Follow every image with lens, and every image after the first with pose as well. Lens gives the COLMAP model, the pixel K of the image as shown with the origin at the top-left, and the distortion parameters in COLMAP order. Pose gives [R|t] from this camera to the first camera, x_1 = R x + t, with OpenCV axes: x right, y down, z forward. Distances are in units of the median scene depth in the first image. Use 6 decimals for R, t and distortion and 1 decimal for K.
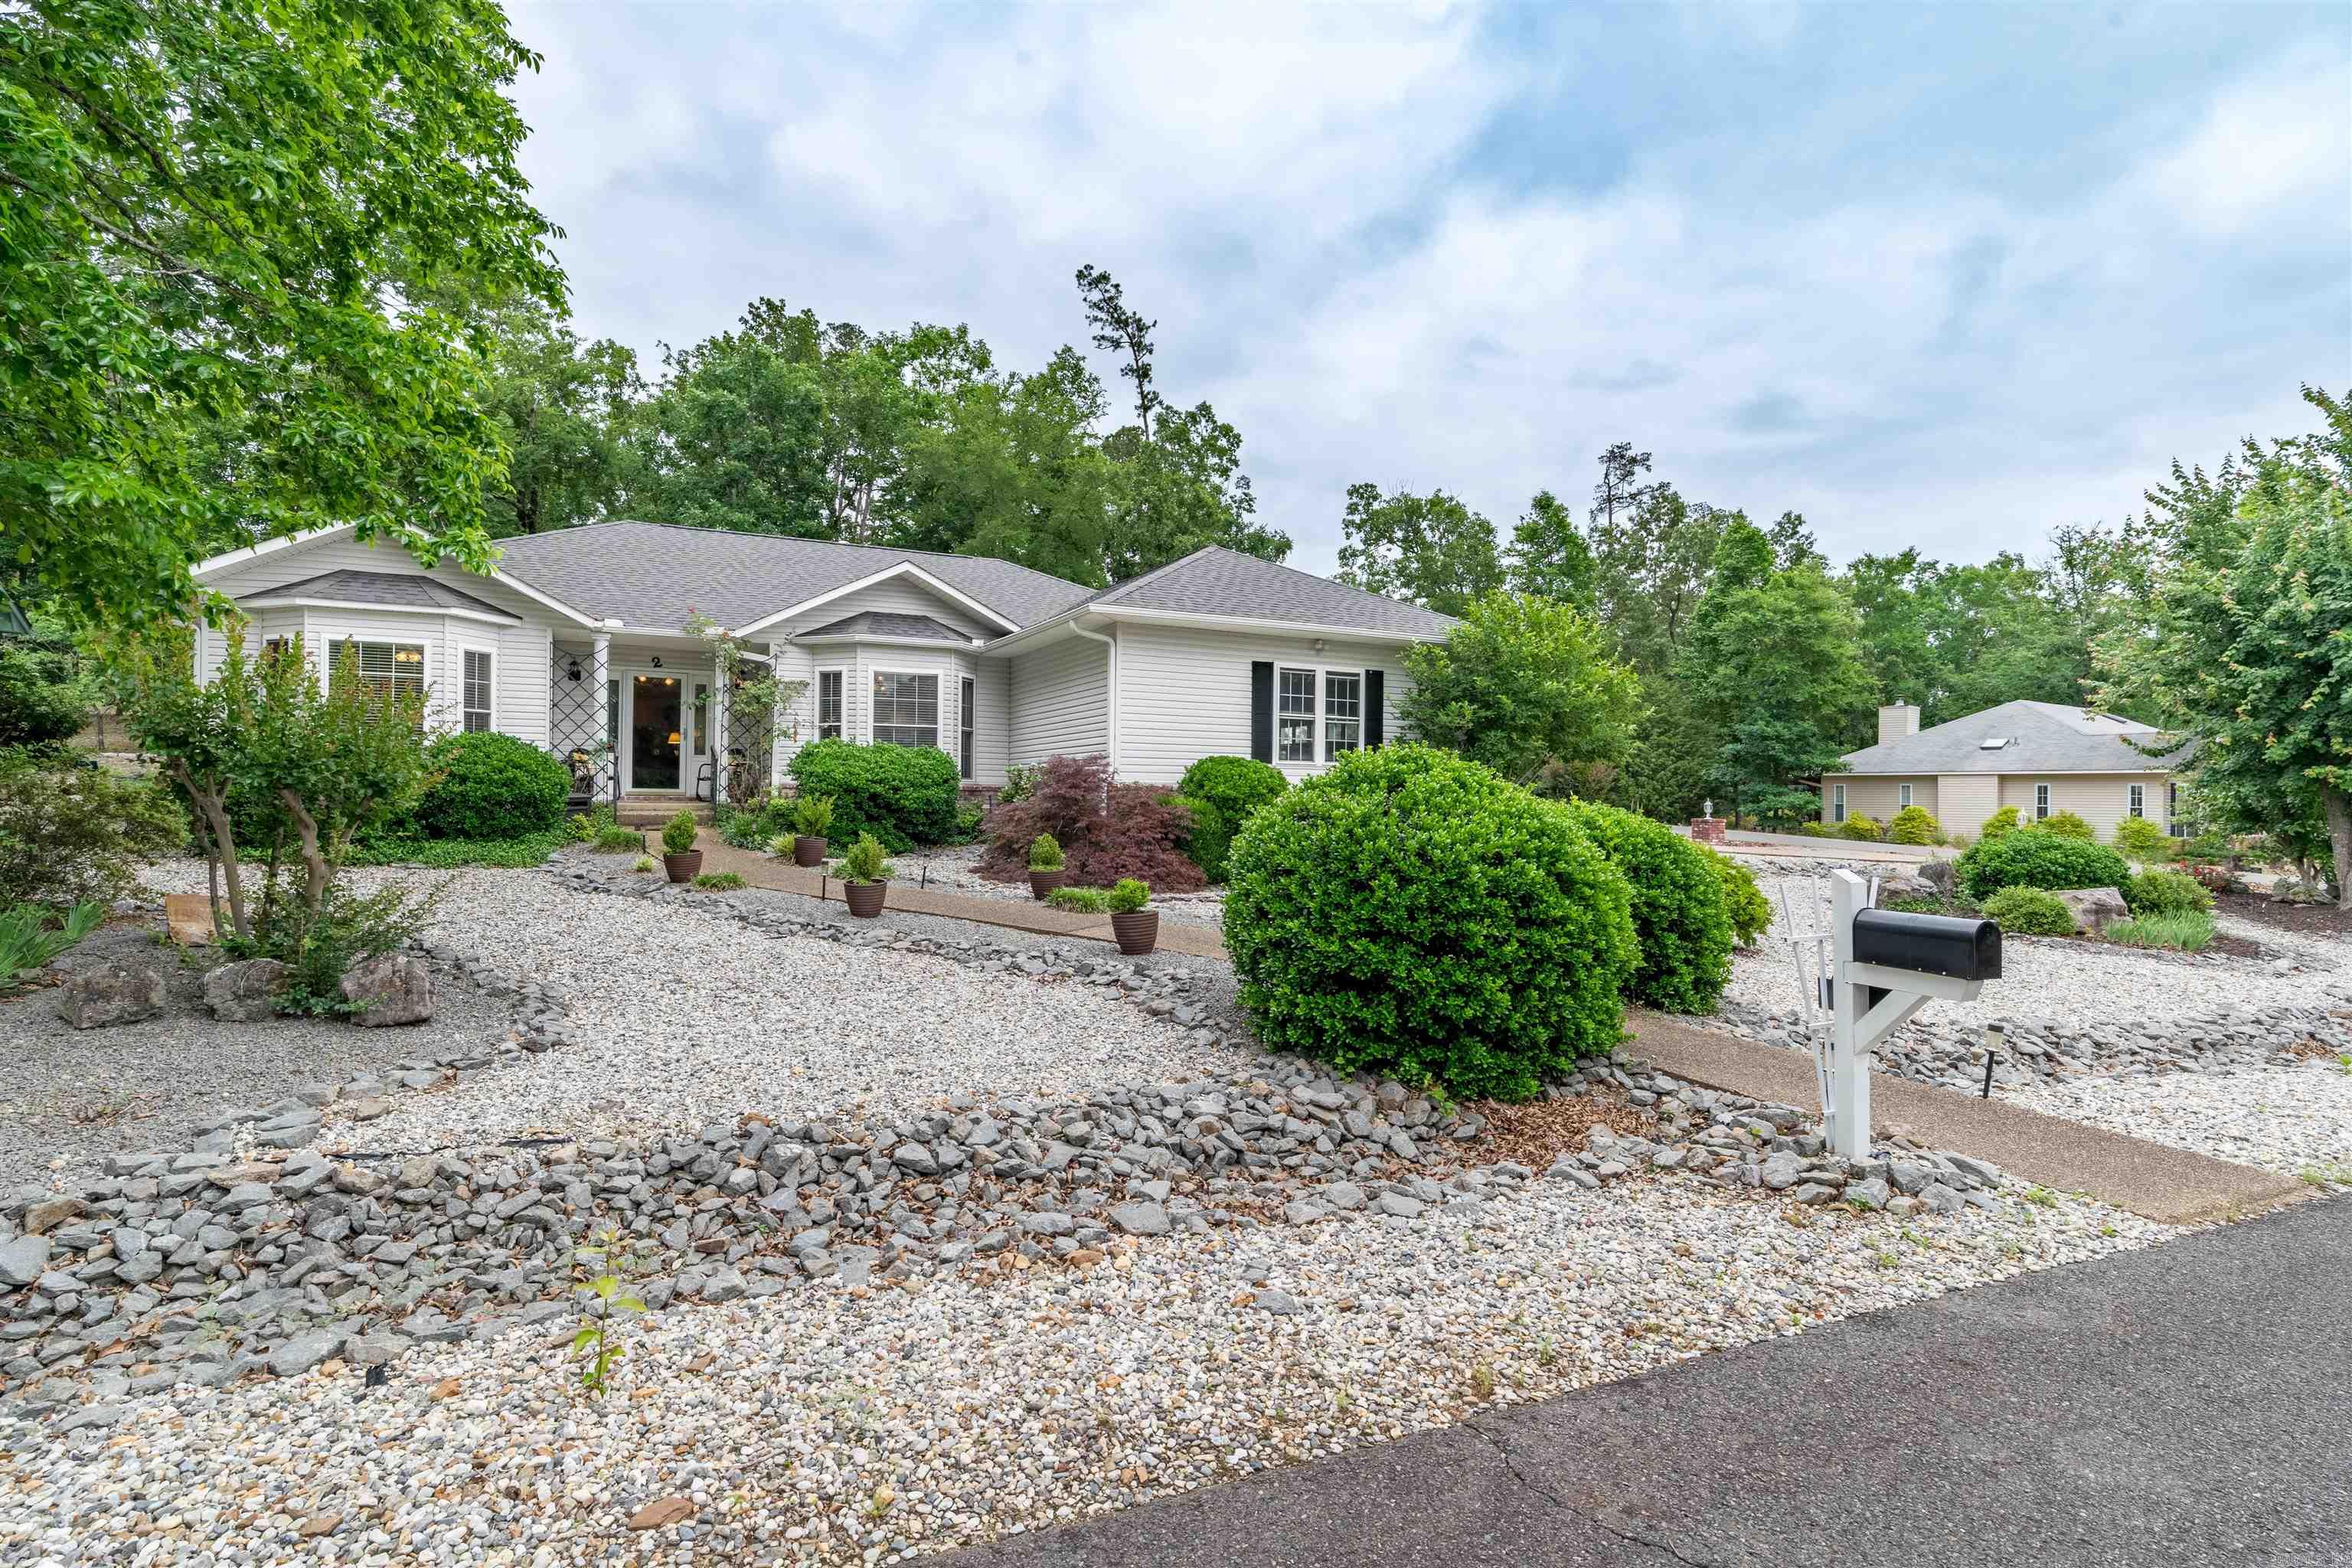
lens RADIAL K [[1141.7, 0, 1178.0], [0, 1141.7, 802.8], [0, 0, 1]] dist [-0.003774, -0.000222]
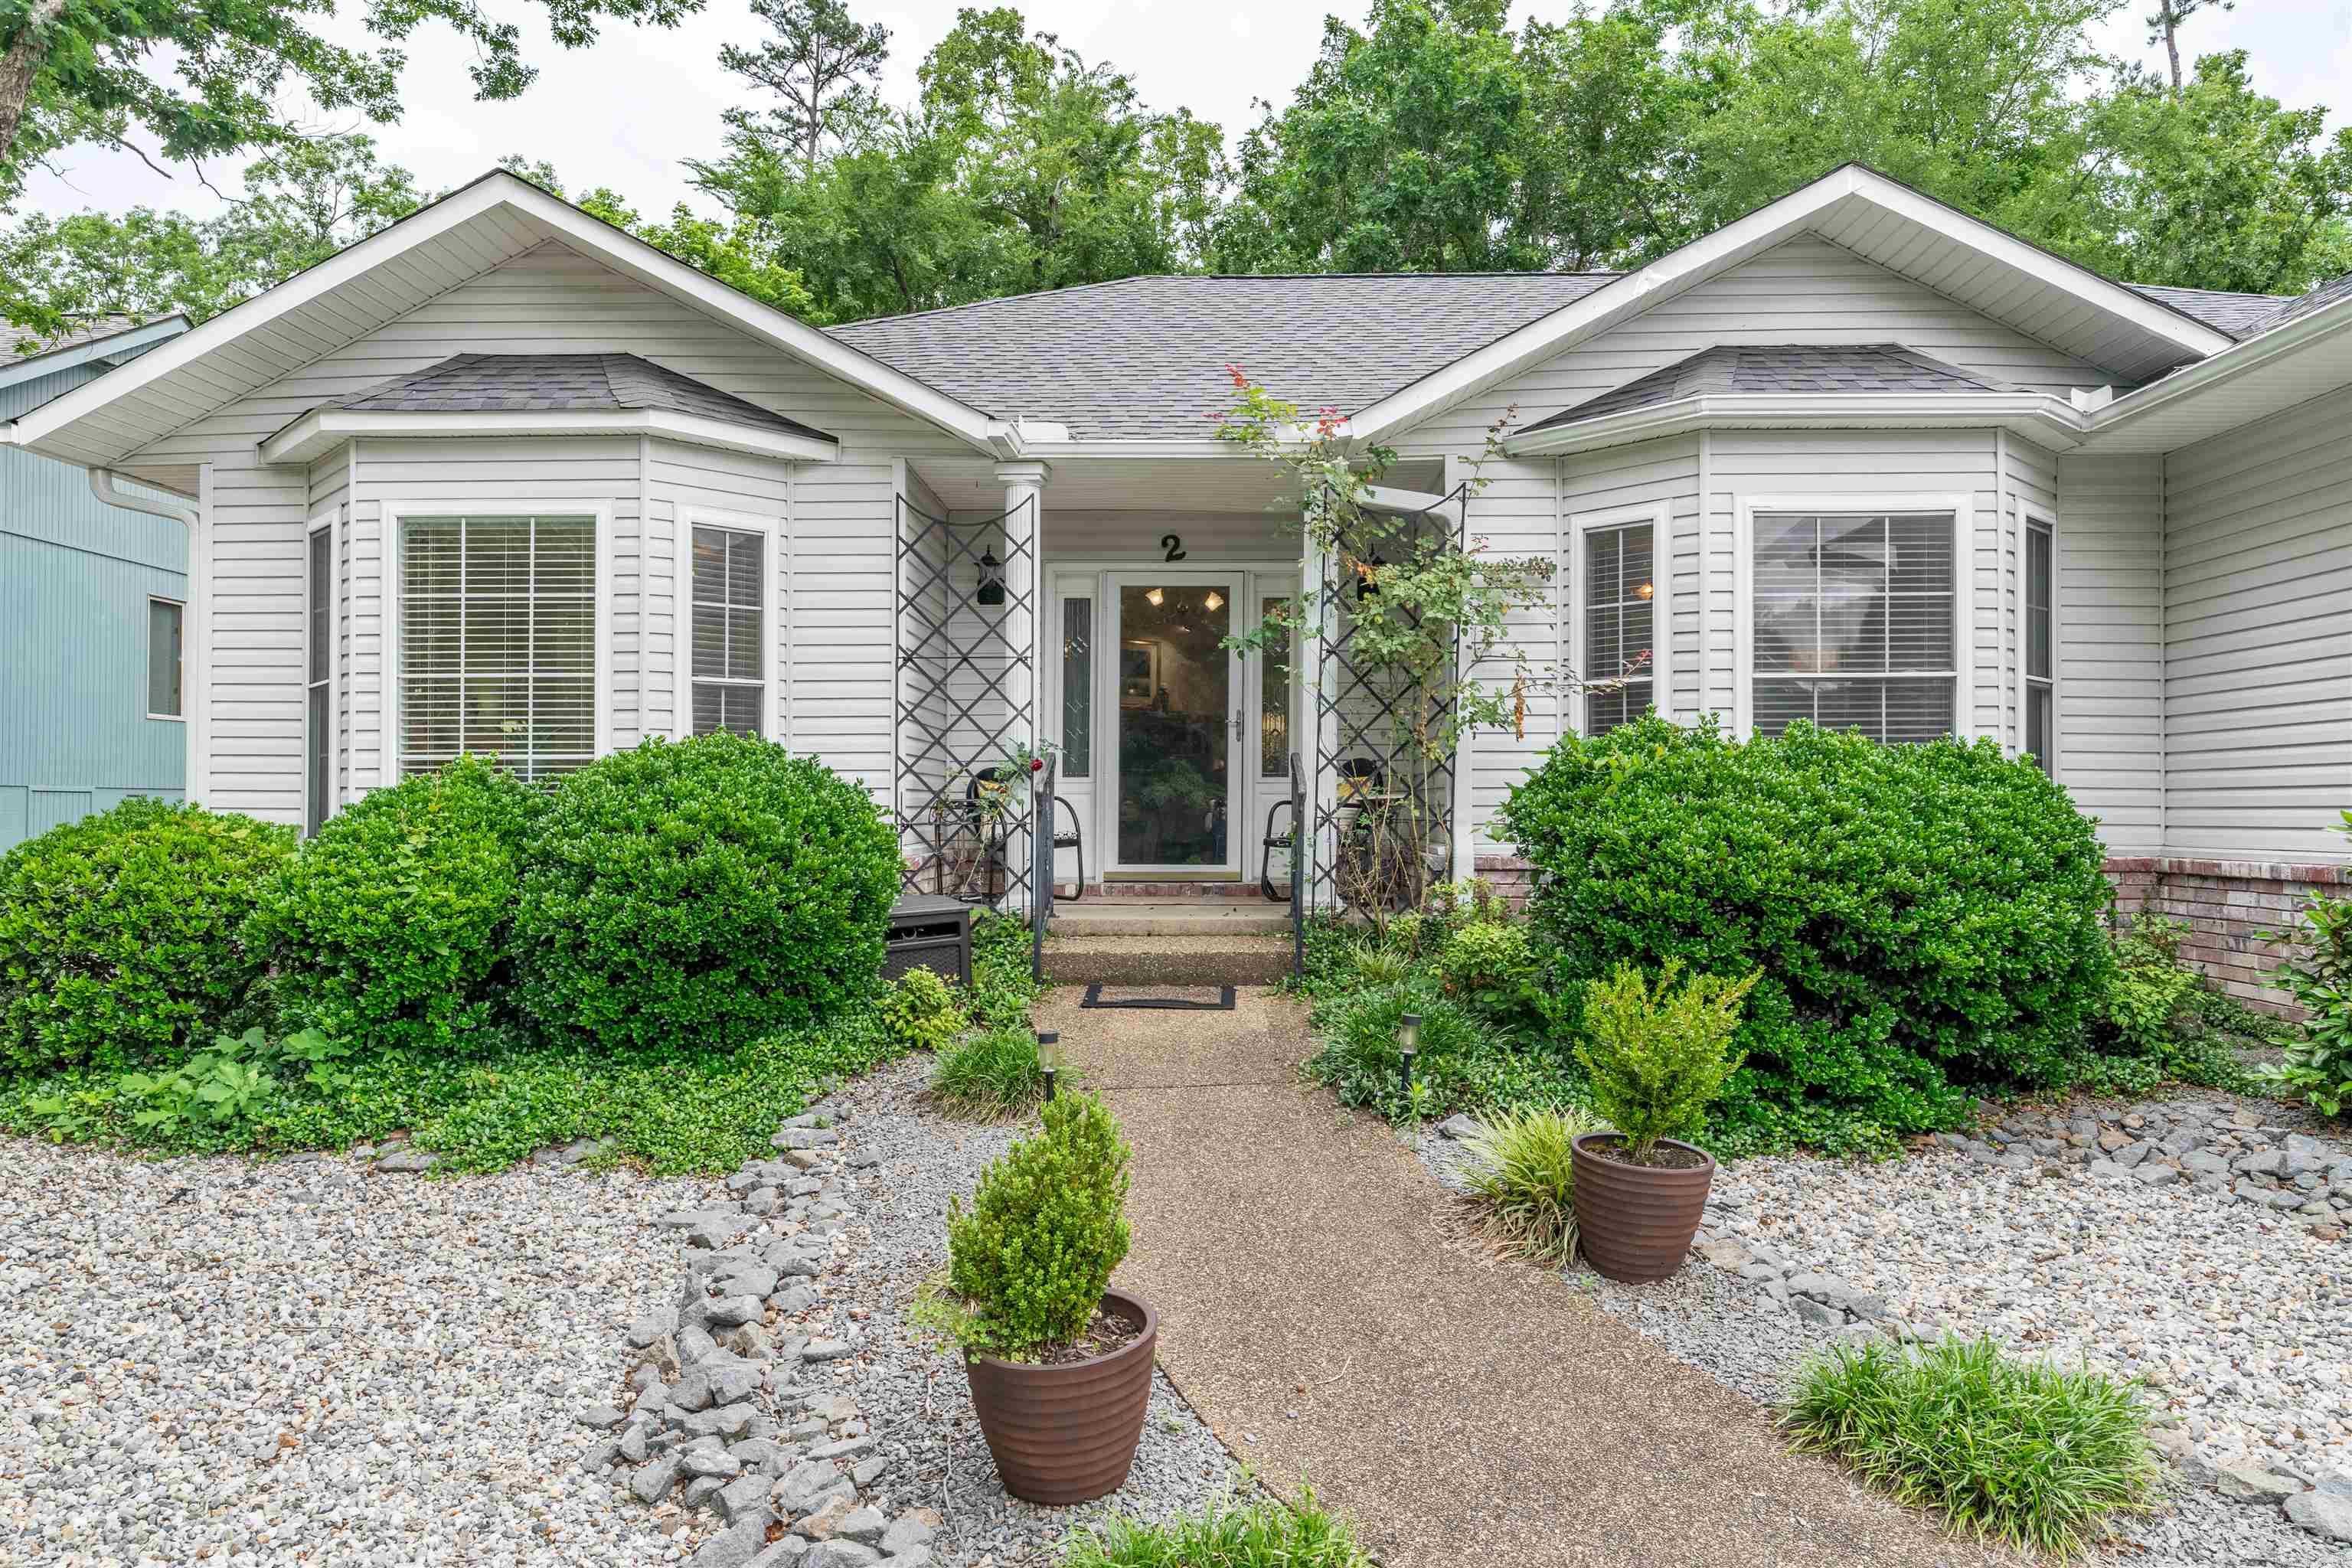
lens RADIAL K [[1546.2, 0, 1176.7], [0, 1546.2, 785.1], [0, 0, 1]] dist [-0.003995, -0.000701]
pose [[0.876177, -0.014613, -0.481767, -0.203873], [0.005380, 0.999775, -0.020540, -0.030162], [0.481959, 0.015405, 0.876058, 0.549016]]
